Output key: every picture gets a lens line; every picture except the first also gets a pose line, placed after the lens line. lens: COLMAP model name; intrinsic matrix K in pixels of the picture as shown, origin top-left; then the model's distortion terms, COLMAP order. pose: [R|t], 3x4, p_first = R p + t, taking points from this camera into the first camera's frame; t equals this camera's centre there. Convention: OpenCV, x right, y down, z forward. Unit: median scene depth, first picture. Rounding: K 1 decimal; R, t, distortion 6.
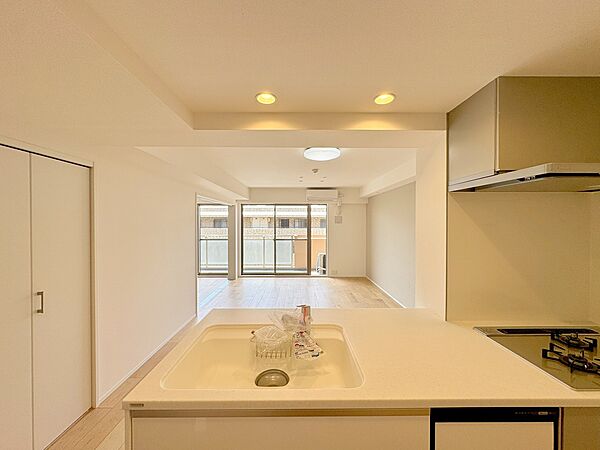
lens RADIAL K [[240.7, 0, 299.1], [0, 240.7, 224.5], [0, 0, 1]] dist [-0.001839, -0.000151]
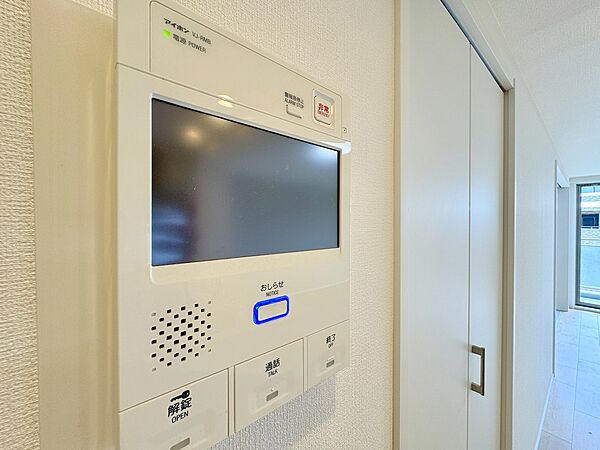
lens RADIAL K [[240.7, 0, 299.1], [0, 240.7, 224.5], [0, 0, 1]] dist [-0.001839, -0.000151]
pose [[0.638826, -0.002424, -0.769347, -0.242576], [0.006992, 0.999972, 0.002655, 0.010884], [0.769319, -0.007076, 0.638825, 0.114244]]
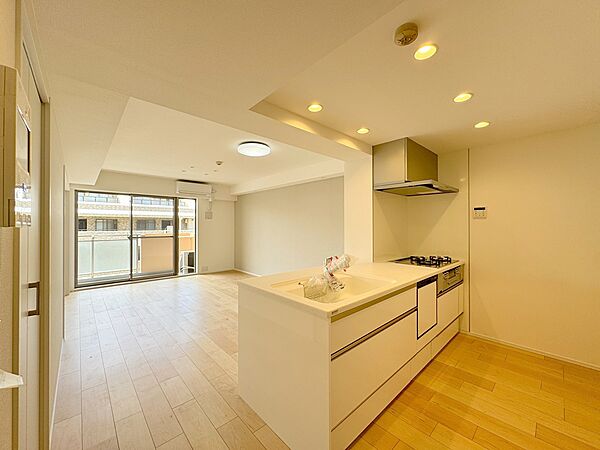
lens RADIAL K [[240.7, 0, 299.1], [0, 240.7, 224.5], [0, 0, 1]] dist [-0.001839, -0.000151]
pose [[0.739157, 0.002007, 0.673530, -0.254355], [0.008012, 0.999899, -0.011773, 0.035604], [-0.673485, 0.014098, 0.739066, 0.012403]]
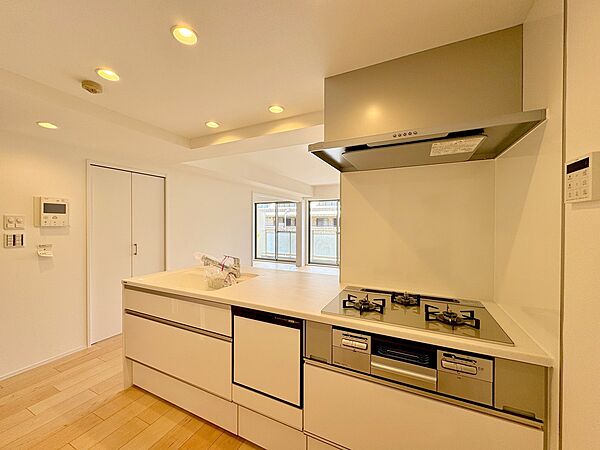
lens RADIAL K [[240.7, 0, 299.1], [0, 240.7, 224.5], [0, 0, 1]] dist [-0.001839, -0.000151]
pose [[0.897181, 0.003959, -0.441645, 0.244241], [-0.005186, 0.999985, -0.001571, 0.031114], [0.441633, 0.003700, 0.897188, -0.038939]]
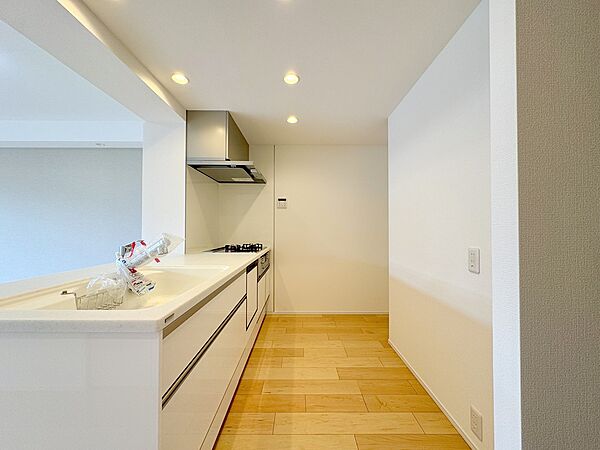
lens RADIAL K [[240.7, 0, 299.1], [0, 240.7, 224.5], [0, 0, 1]] dist [-0.001839, -0.000151]
pose [[0.005124, 0.016857, 0.999845, -0.208897], [0.009824, 0.999809, -0.016907, 0.065732], [-0.999939, 0.009909, 0.004958, 0.080801]]
